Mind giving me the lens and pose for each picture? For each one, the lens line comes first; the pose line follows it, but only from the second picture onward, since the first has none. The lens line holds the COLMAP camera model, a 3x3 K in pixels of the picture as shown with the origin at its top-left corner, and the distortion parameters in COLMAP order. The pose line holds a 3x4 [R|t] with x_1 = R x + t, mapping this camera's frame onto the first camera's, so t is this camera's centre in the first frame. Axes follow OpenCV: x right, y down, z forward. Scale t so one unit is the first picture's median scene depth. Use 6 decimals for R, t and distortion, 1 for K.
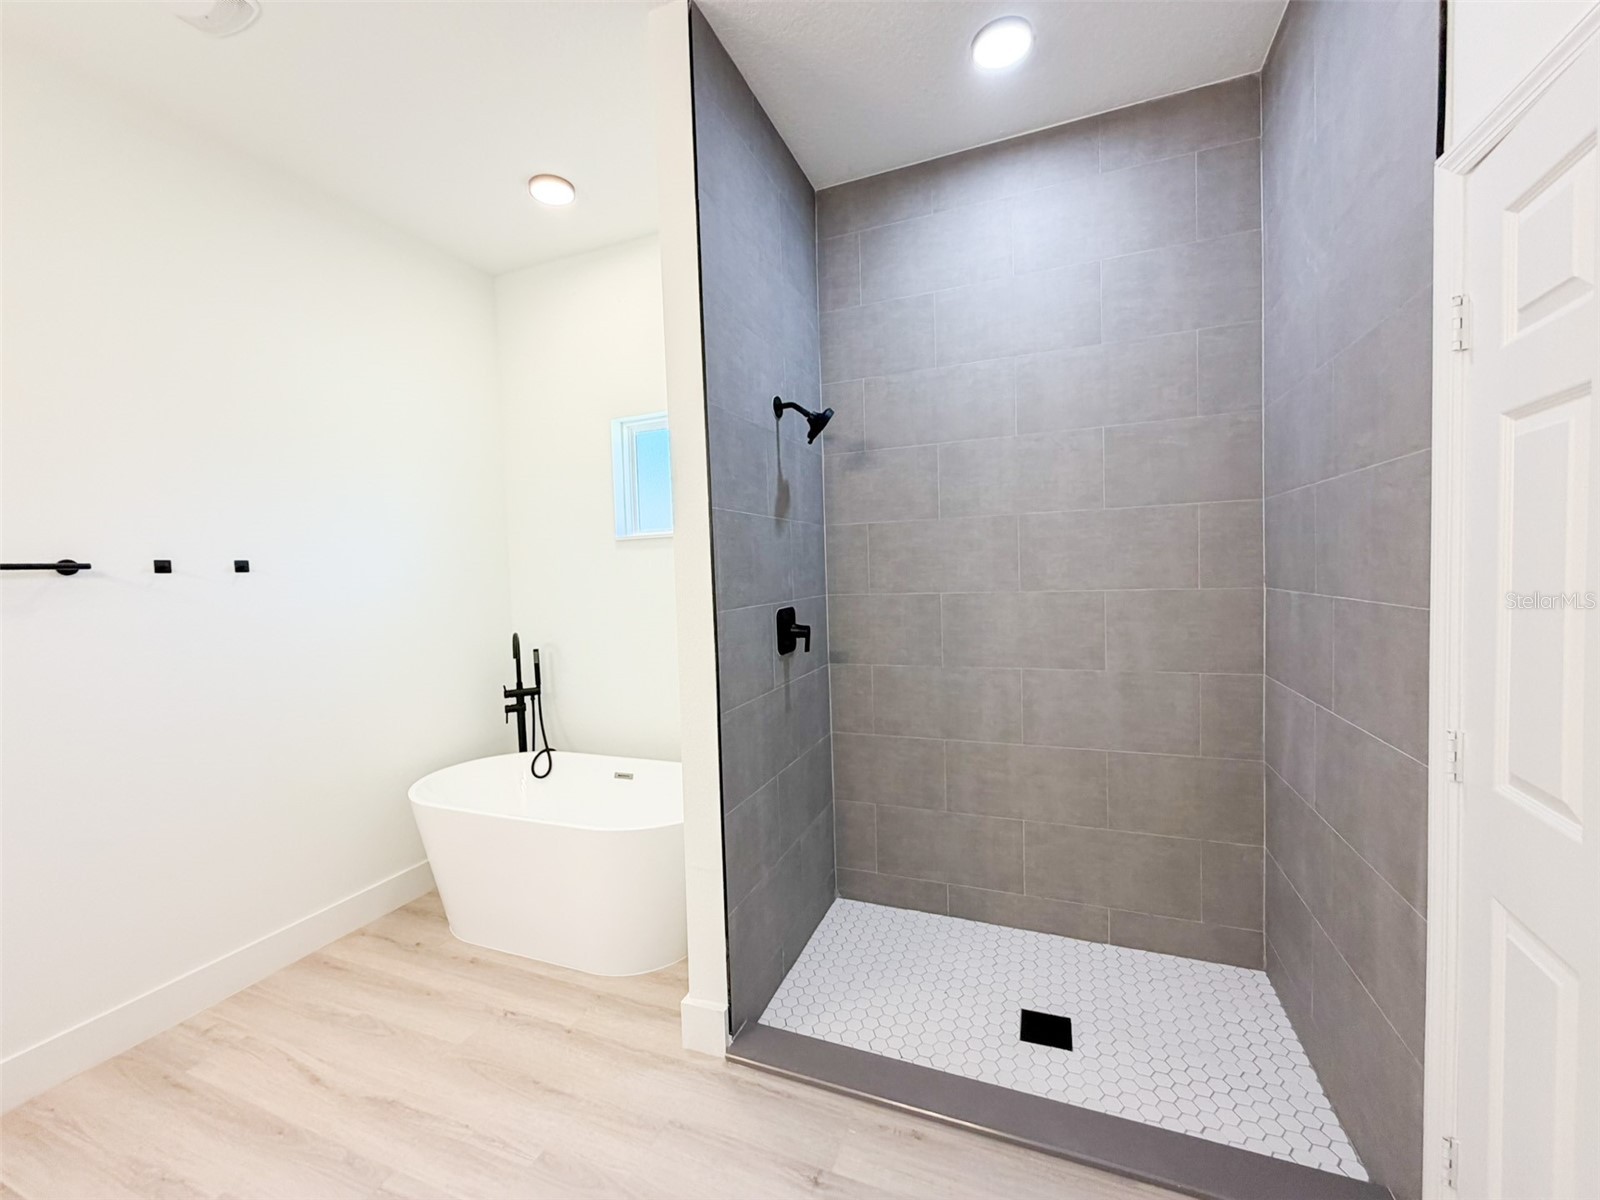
lens RADIAL K [[641.3, 0, 797.5], [0, 641.3, 600.0], [0, 0, 1]] dist [-0.000940, 0.000183]
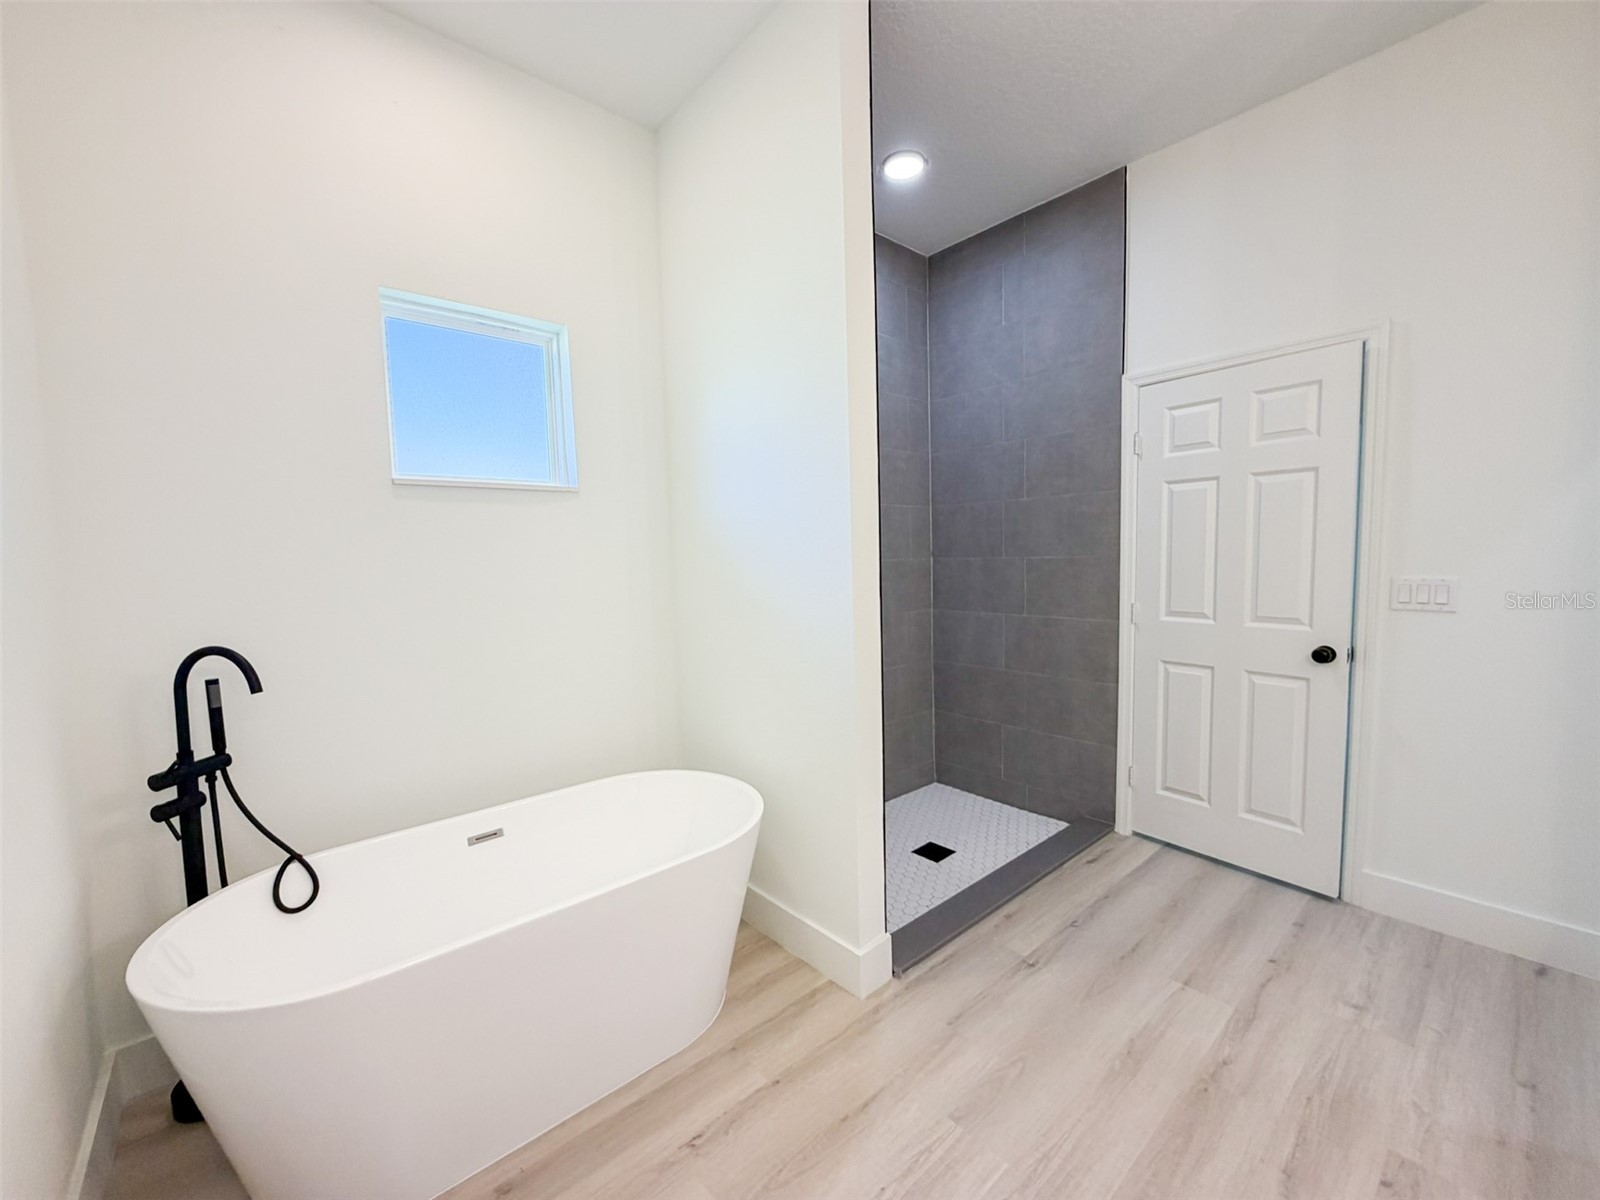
lens RADIAL K [[641.3, 0, 797.5], [0, 641.3, 600.0], [0, 0, 1]] dist [-0.000940, 0.000183]
pose [[0.456073, -0.041251, 0.888986, -1.073868], [0.047373, 0.998634, 0.022035, 0.040969], [-0.888680, 0.032065, 0.457405, 0.595293]]
